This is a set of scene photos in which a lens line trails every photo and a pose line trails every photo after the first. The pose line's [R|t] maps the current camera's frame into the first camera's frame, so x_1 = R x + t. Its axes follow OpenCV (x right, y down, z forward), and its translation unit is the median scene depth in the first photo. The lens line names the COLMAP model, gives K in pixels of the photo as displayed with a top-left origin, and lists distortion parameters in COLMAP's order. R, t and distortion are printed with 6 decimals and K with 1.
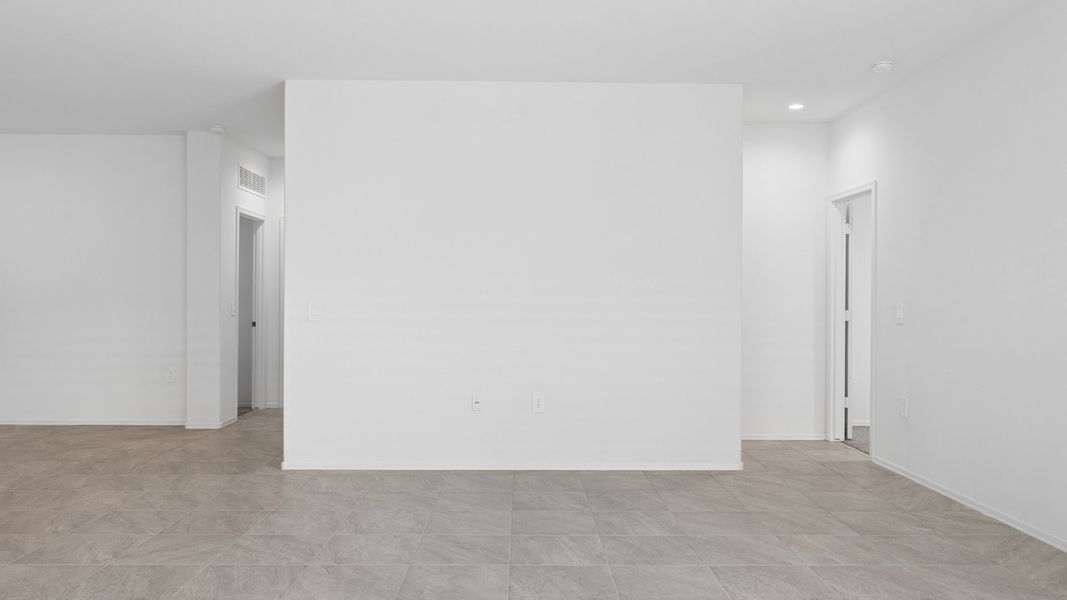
lens RADIAL K [[767.8, 0, 536.2], [0, 767.8, 304.0], [0, 0, 1]] dist [0.006899, -0.002981]
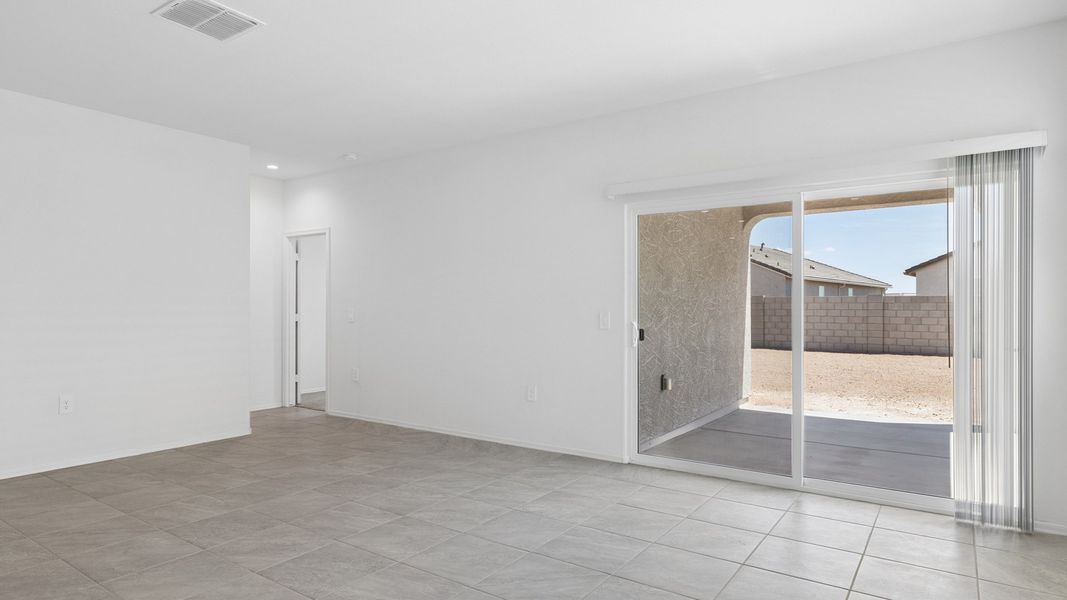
lens RADIAL K [[579.0, 0, 532.2], [0, 579.0, 303.2], [0, 0, 1]] dist [0.005273, 0.000616]
pose [[0.603823, 0.000411, 0.797119, -0.226548], [0.008597, 0.999938, -0.007027, -0.000306], [-0.797072, 0.011096, 0.603782, -0.001427]]
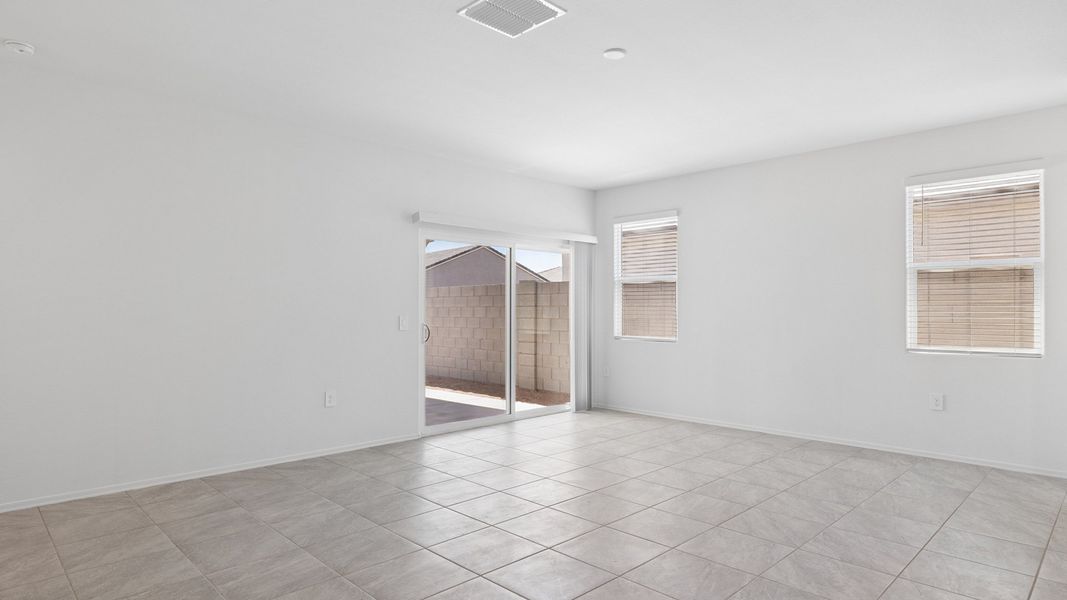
lens RADIAL K [[579.0, 0, 533.2], [0, 579.0, 303.9], [0, 0, 1]] dist [0.005273, 0.000616]
pose [[-0.665160, 0.003958, 0.746690, -0.368126], [0.002828, 0.999992, -0.002782, -0.008148], [-0.746695, 0.000261, -0.665166, 0.828752]]
